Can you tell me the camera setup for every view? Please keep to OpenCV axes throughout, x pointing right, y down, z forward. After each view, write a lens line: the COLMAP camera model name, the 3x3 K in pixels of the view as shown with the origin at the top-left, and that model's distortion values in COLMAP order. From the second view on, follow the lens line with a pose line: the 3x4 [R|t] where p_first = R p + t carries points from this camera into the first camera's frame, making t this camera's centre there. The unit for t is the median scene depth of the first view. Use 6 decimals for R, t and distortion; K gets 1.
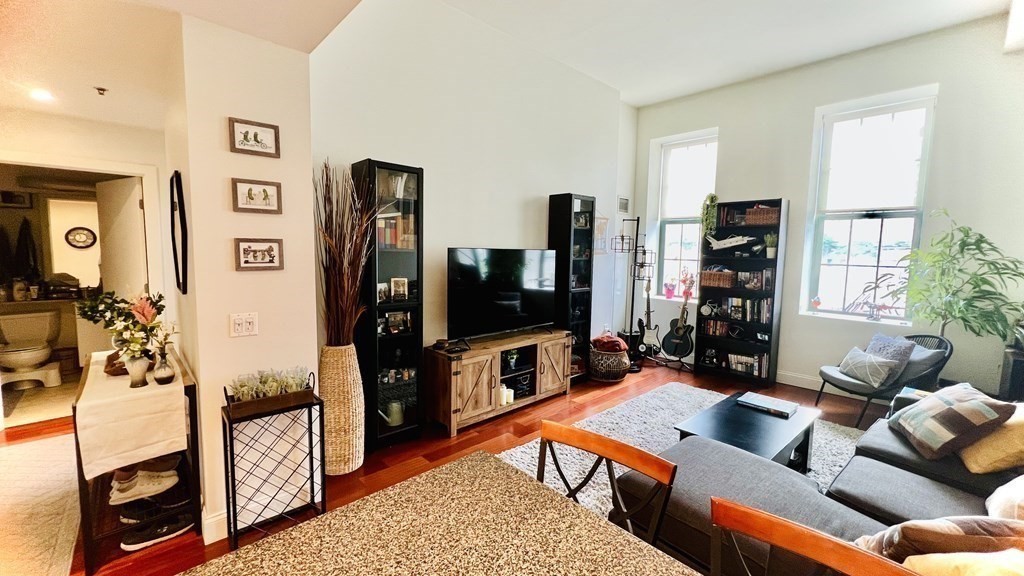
lens RADIAL K [[409.9, 0, 509.8], [0, 409.9, 284.9], [0, 0, 1]] dist [-0.000262, 0.000291]
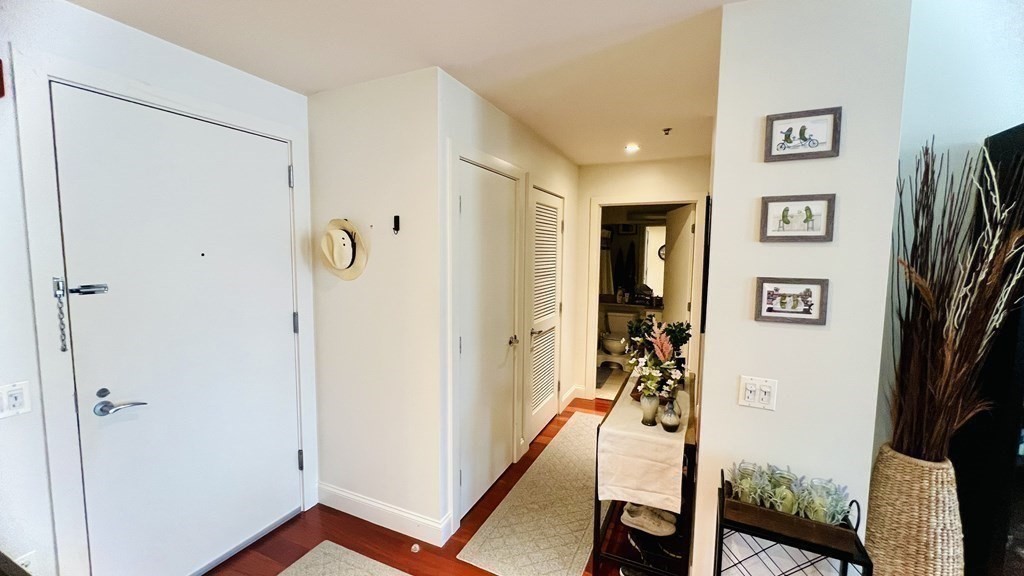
lens RADIAL K [[409.9, 0, 511.9], [0, 409.9, 285.2], [0, 0, 1]] dist [-0.000262, 0.000291]
pose [[0.379459, 0.067906, -0.922713, -0.113605], [-0.088093, 0.995424, 0.037029, -0.066374], [0.921005, 0.067234, 0.383704, 0.227363]]
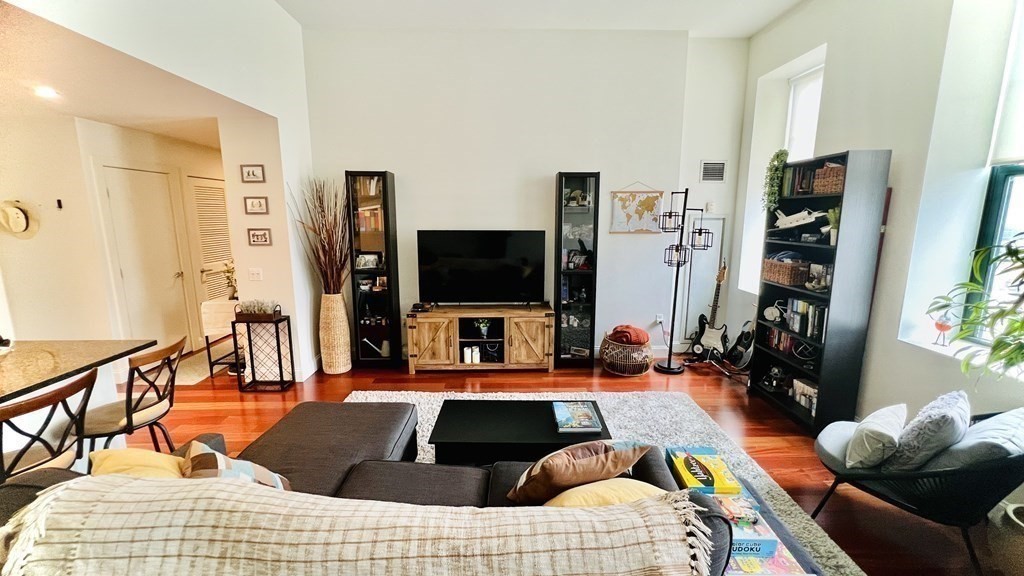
lens RADIAL K [[409.9, 0, 512.7], [0, 409.9, 283.3], [0, 0, 1]] dist [-0.000262, 0.000291]
pose [[0.746507, 0.094356, -0.658654, 1.147649], [-0.045727, 0.994829, 0.090689, -0.068228], [0.663805, -0.037582, 0.746961, 0.292849]]
